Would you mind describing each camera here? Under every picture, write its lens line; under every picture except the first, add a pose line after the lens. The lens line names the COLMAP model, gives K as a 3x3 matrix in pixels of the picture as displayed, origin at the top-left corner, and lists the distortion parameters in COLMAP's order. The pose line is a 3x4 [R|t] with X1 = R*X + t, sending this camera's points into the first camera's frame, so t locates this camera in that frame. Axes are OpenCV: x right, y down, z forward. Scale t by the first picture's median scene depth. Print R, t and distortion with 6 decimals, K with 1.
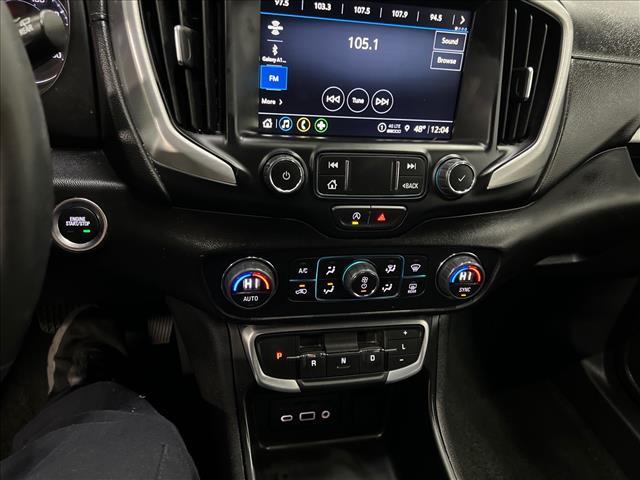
lens RADIAL K [[474.9, 0, 320.0], [0, 474.9, 240.0], [0, 0, 1]] dist [0.000962, -0.007627]
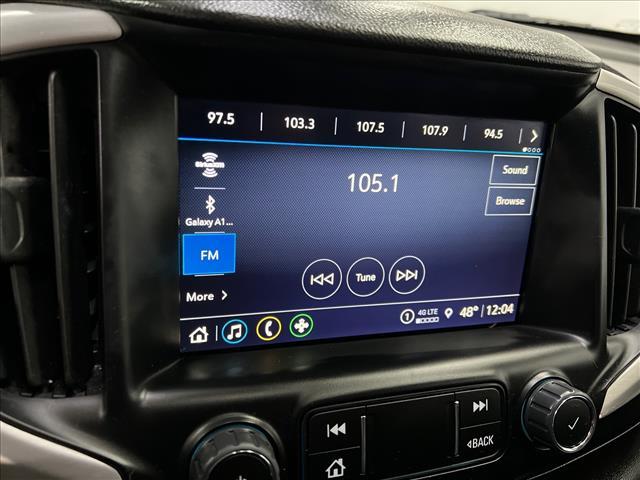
lens RADIAL K [[497.6, 0, 317.8], [0, 497.6, 234.5], [0, 0, 1]] dist [0.005571, -0.003459]
pose [[0.993665, -0.041678, 0.104365, -0.034518], [0.057426, 0.986594, -0.152754, -0.263403], [-0.096600, 0.157780, 0.982738, 0.438357]]
